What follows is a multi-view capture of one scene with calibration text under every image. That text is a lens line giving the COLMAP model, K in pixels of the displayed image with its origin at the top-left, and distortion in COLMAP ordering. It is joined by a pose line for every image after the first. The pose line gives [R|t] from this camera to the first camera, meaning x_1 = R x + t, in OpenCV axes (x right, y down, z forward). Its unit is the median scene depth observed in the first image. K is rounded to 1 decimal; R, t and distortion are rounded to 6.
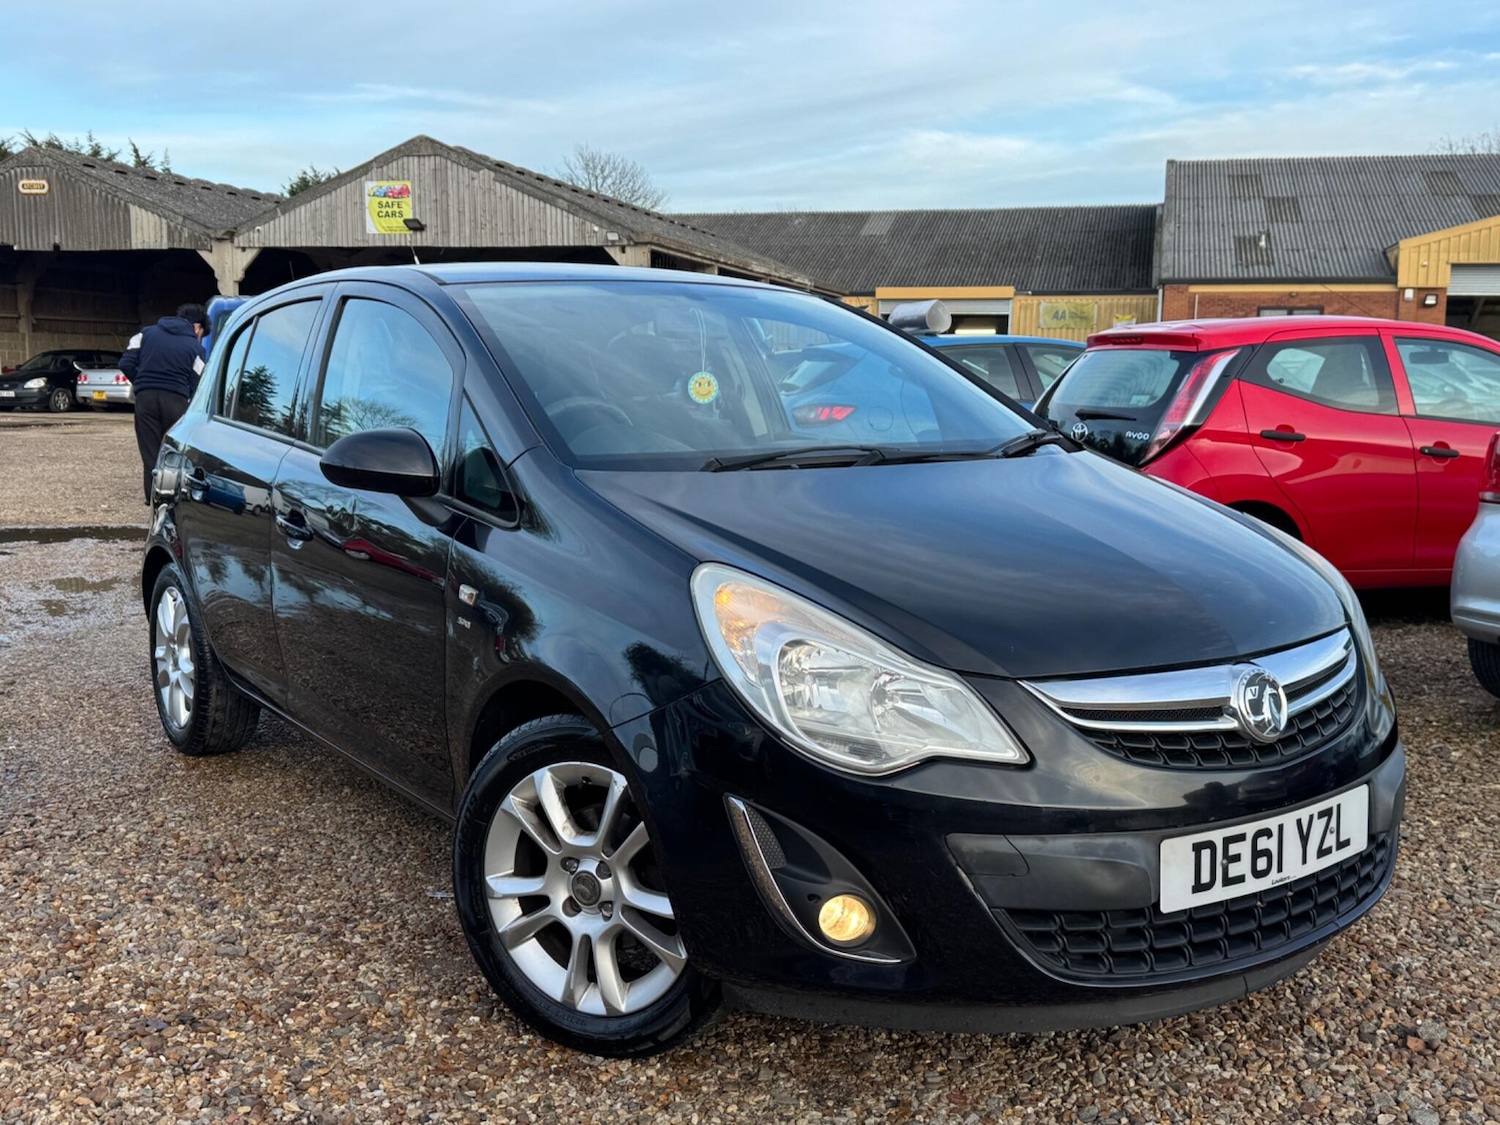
lens RADIAL K [[1371.7, 0, 755.0], [0, 1371.7, 556.0], [0, 0, 1]] dist [0.125572, -0.218678]
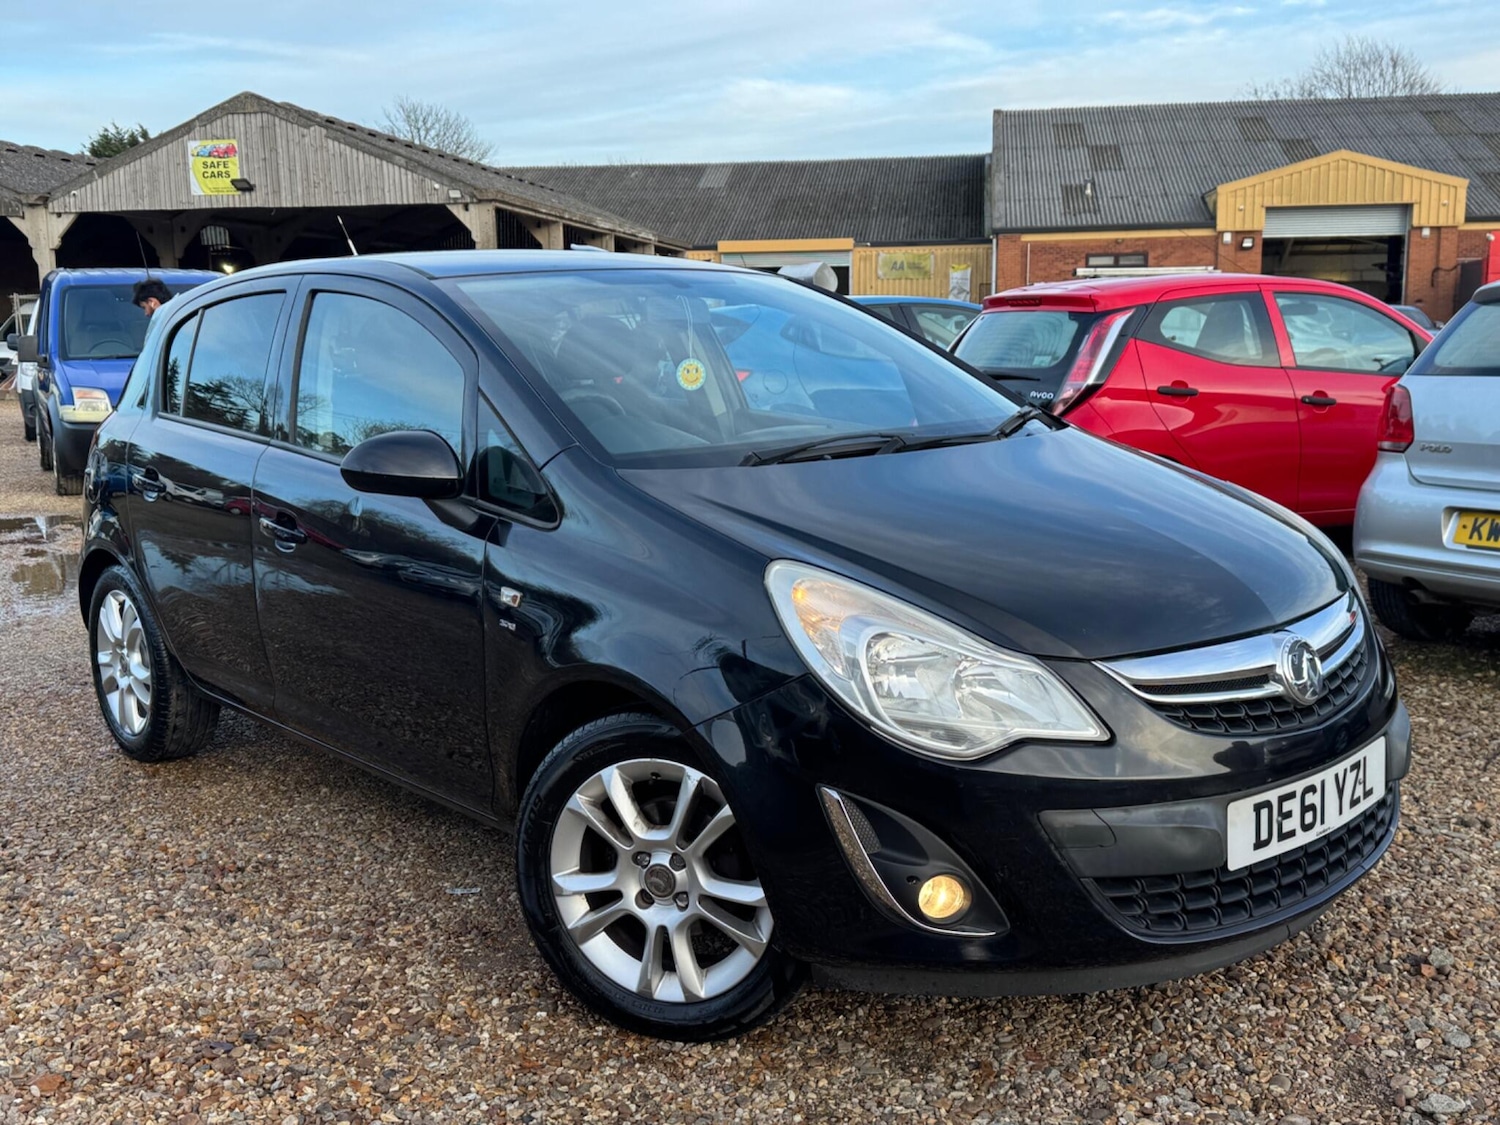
lens RADIAL K [[1368.9, 0, 755.9], [0, 1368.9, 554.2], [0, 0, 1]] dist [0.133651, -0.242985]
pose [[0.993542, -0.043884, 0.104637, -0.134833], [0.040670, 0.998639, 0.032652, -0.028585], [-0.105927, -0.028186, 0.993974, -0.012935]]
